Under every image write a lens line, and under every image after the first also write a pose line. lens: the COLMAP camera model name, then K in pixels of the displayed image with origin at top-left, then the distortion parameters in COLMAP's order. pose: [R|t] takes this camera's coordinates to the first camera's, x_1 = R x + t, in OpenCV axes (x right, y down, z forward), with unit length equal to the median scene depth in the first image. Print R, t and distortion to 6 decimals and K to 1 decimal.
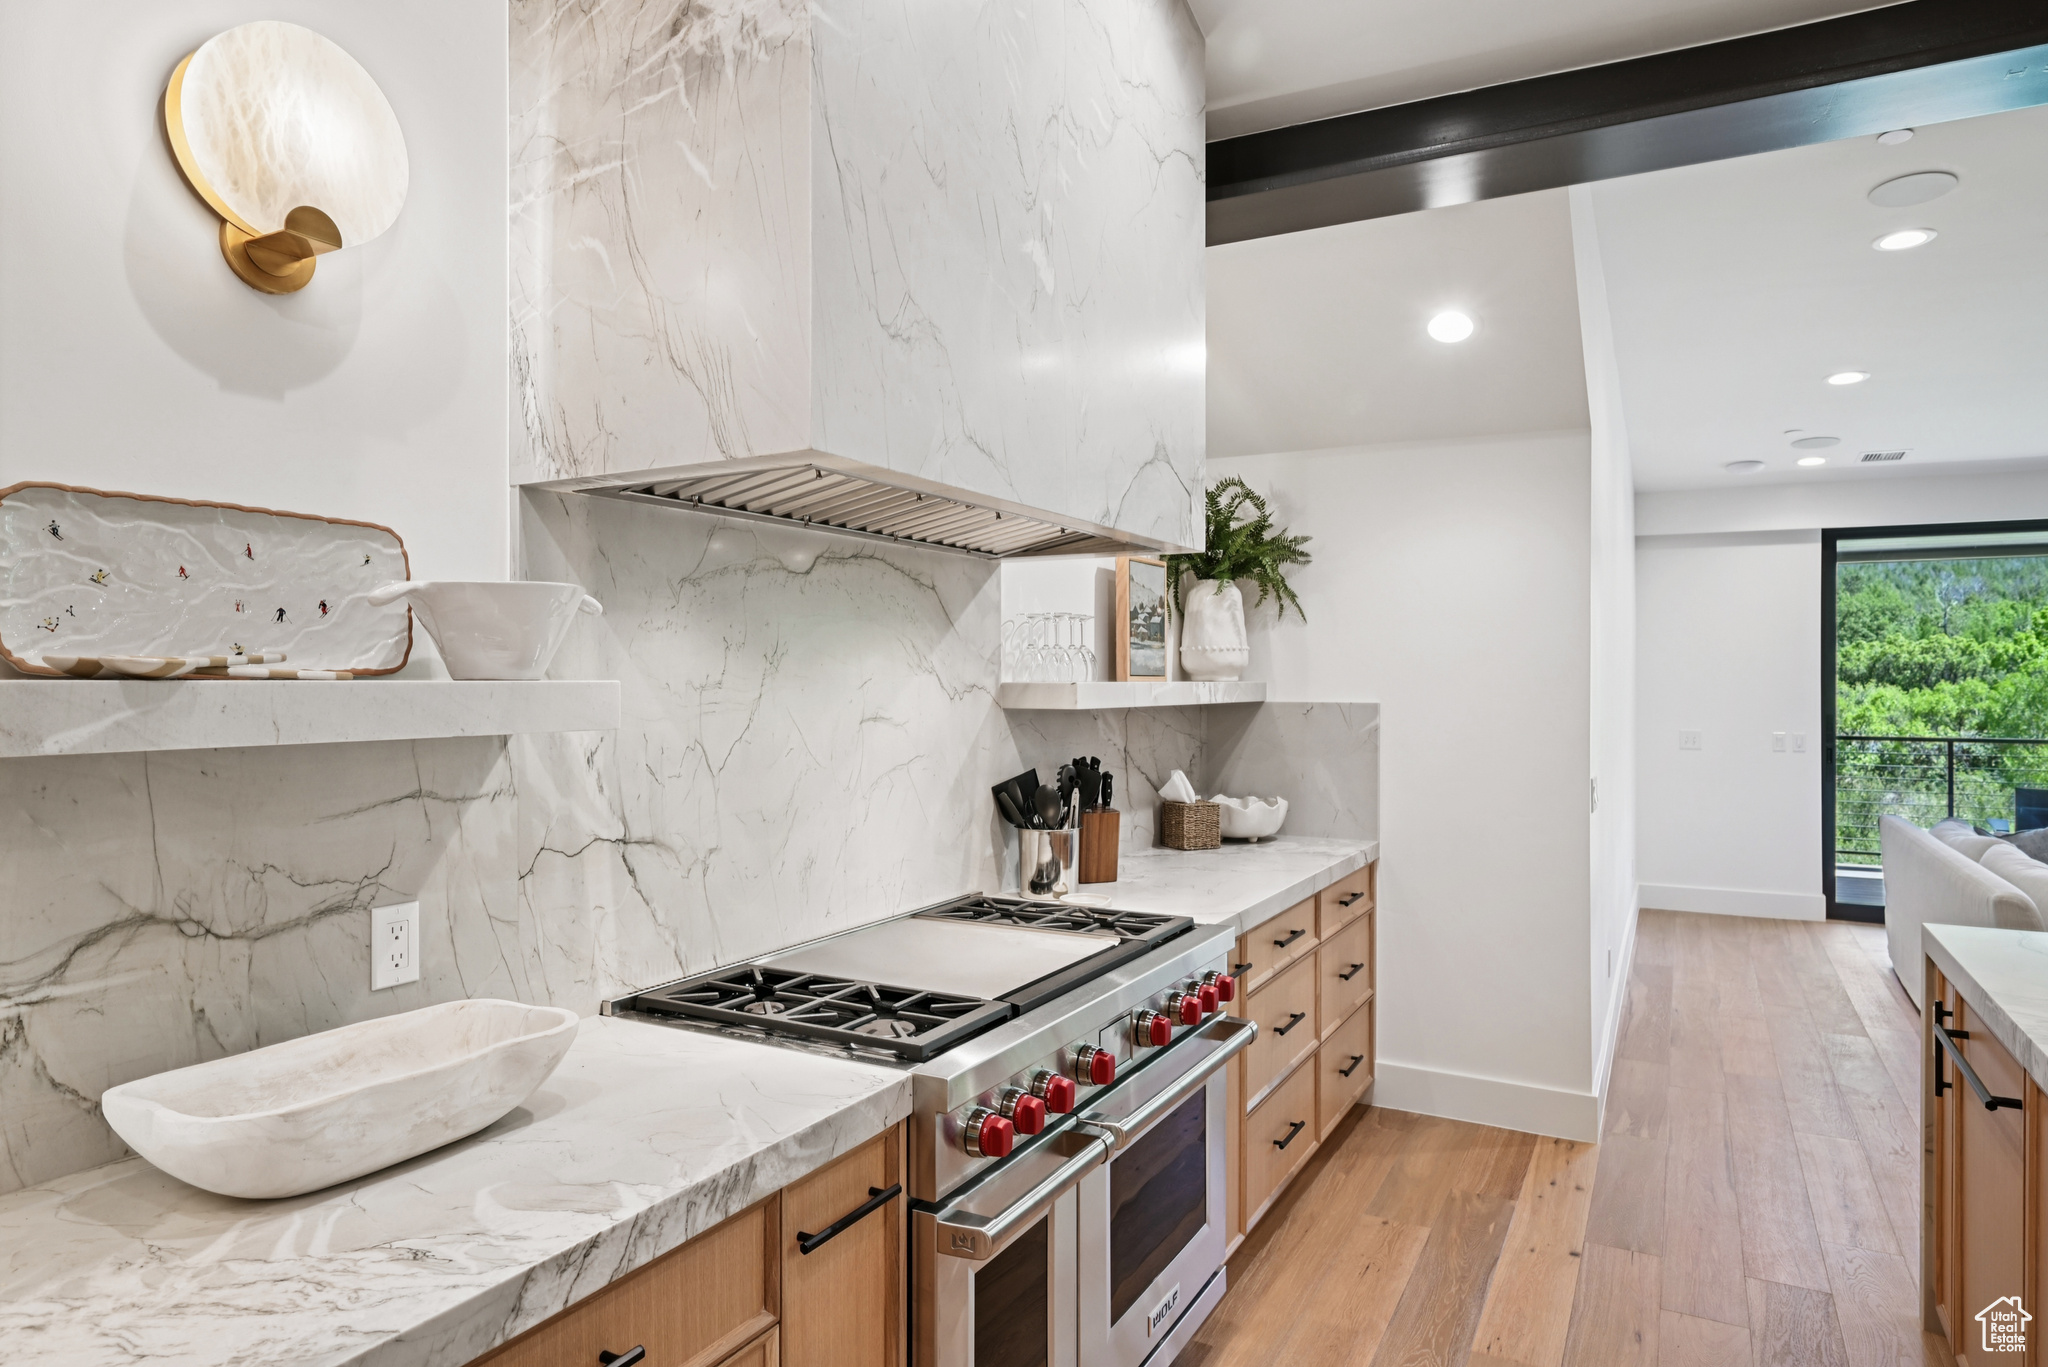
lens RADIAL K [[1216.3, 0, 1026.4], [0, 1216.3, 678.3], [0, 0, 1]] dist [0.001783, 0.000696]
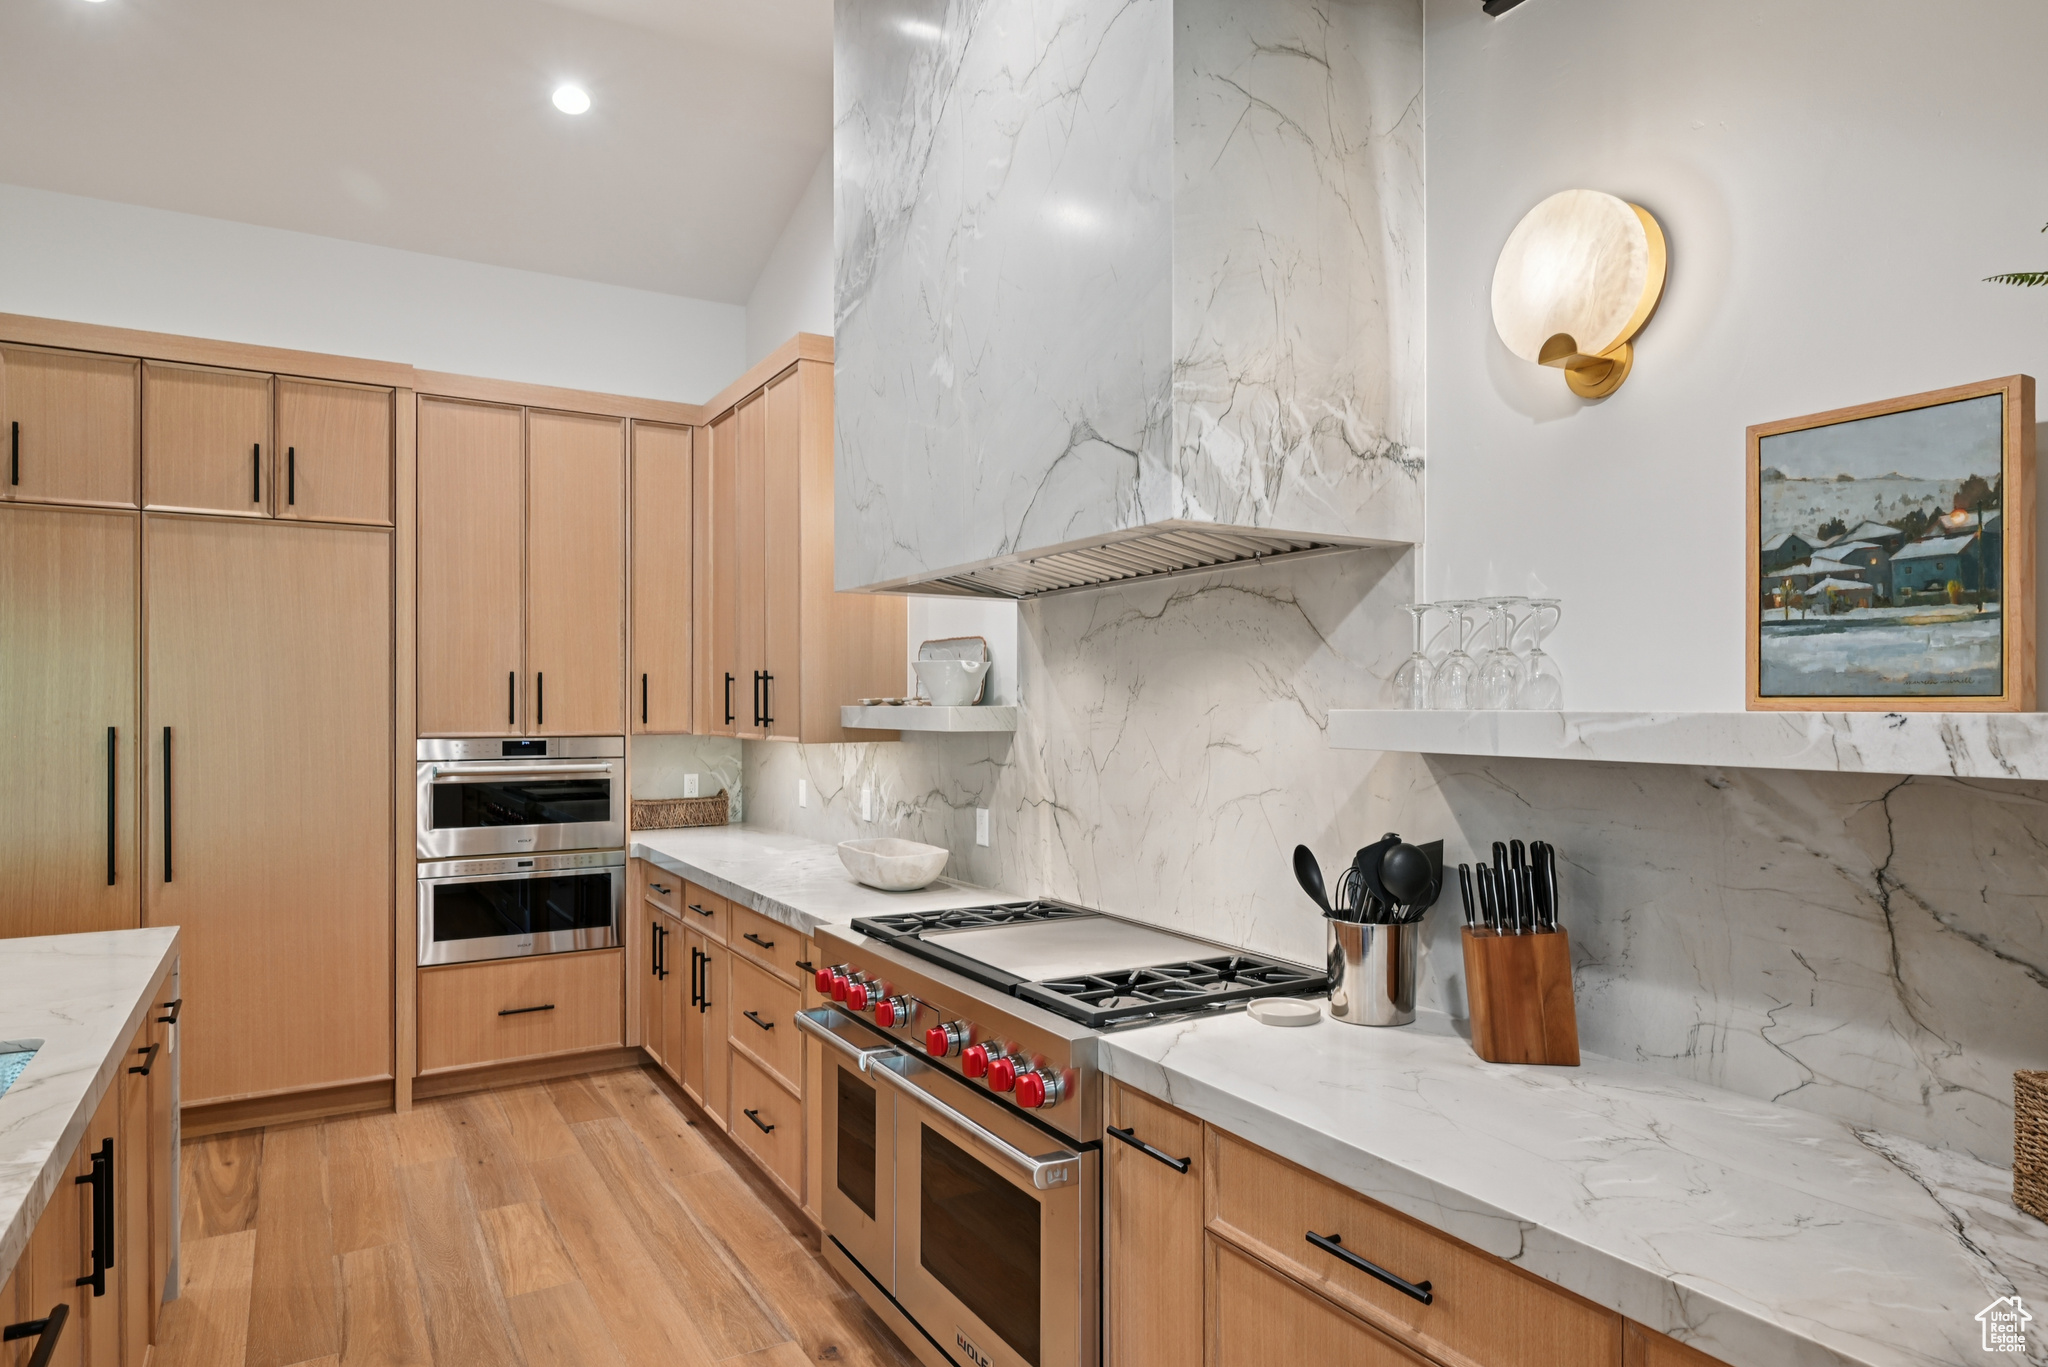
lens RADIAL K [[1216.3, 0, 1025.9], [0, 1216.3, 697.3], [0, 0, 1]] dist [0.001783, 0.000696]
pose [[-0.508327, -0.004948, -0.861150, 0.924870], [0.001506, 0.999977, -0.006635, 0.000474], [0.861163, -0.004670, -0.508308, 1.519948]]
